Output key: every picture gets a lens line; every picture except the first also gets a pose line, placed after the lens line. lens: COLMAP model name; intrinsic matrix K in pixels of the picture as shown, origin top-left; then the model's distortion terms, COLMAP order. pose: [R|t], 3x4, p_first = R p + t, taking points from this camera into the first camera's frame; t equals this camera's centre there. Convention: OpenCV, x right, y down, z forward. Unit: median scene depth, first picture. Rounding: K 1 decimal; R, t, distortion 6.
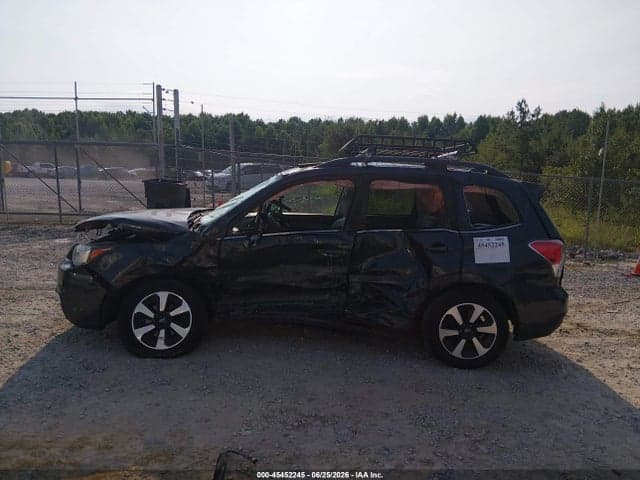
lens RADIAL K [[483.9, 0, 323.3], [0, 483.9, 240.0], [0, 0, 1]] dist [0.054788, -0.095715]
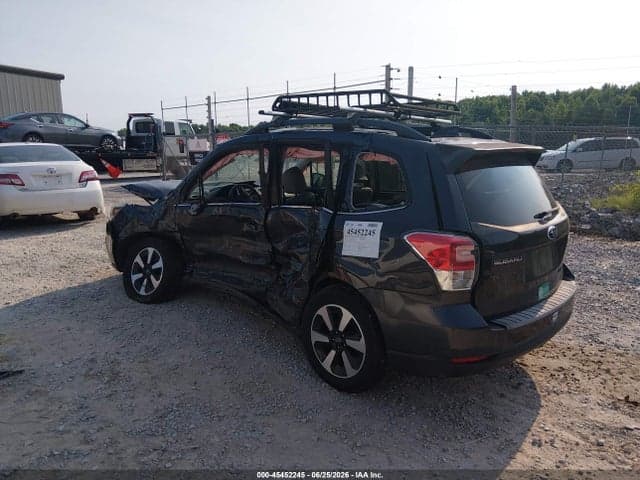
lens RADIAL K [[483.9, 0, 318.5], [0, 483.9, 238.1], [0, 0, 1]] dist [0.054788, -0.095715]
pose [[0.726398, 0.095777, -0.680567, 0.761064], [-0.073698, 0.995387, 0.061421, -0.019961], [0.683311, 0.005540, 0.730106, 0.403233]]
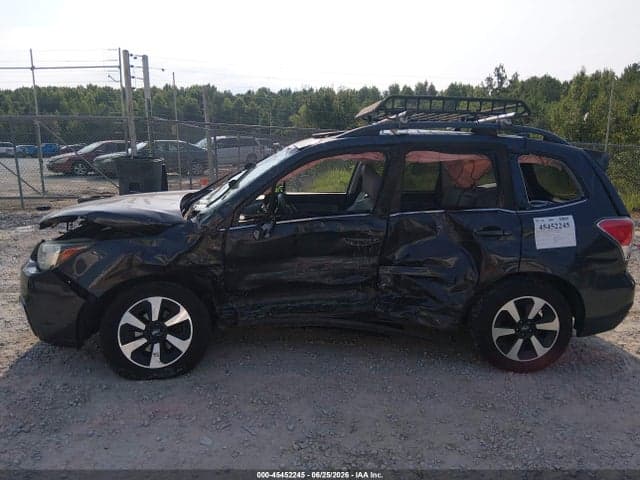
lens RADIAL K [[483.9, 0, 323.5], [0, 483.9, 237.0], [0, 0, 1]] dist [0.054788, -0.095715]
pose [[0.997964, -0.033882, 0.054036, -0.089299], [0.031123, 0.998208, 0.051101, -0.024887], [-0.055670, -0.049315, 0.997231, 0.180902]]
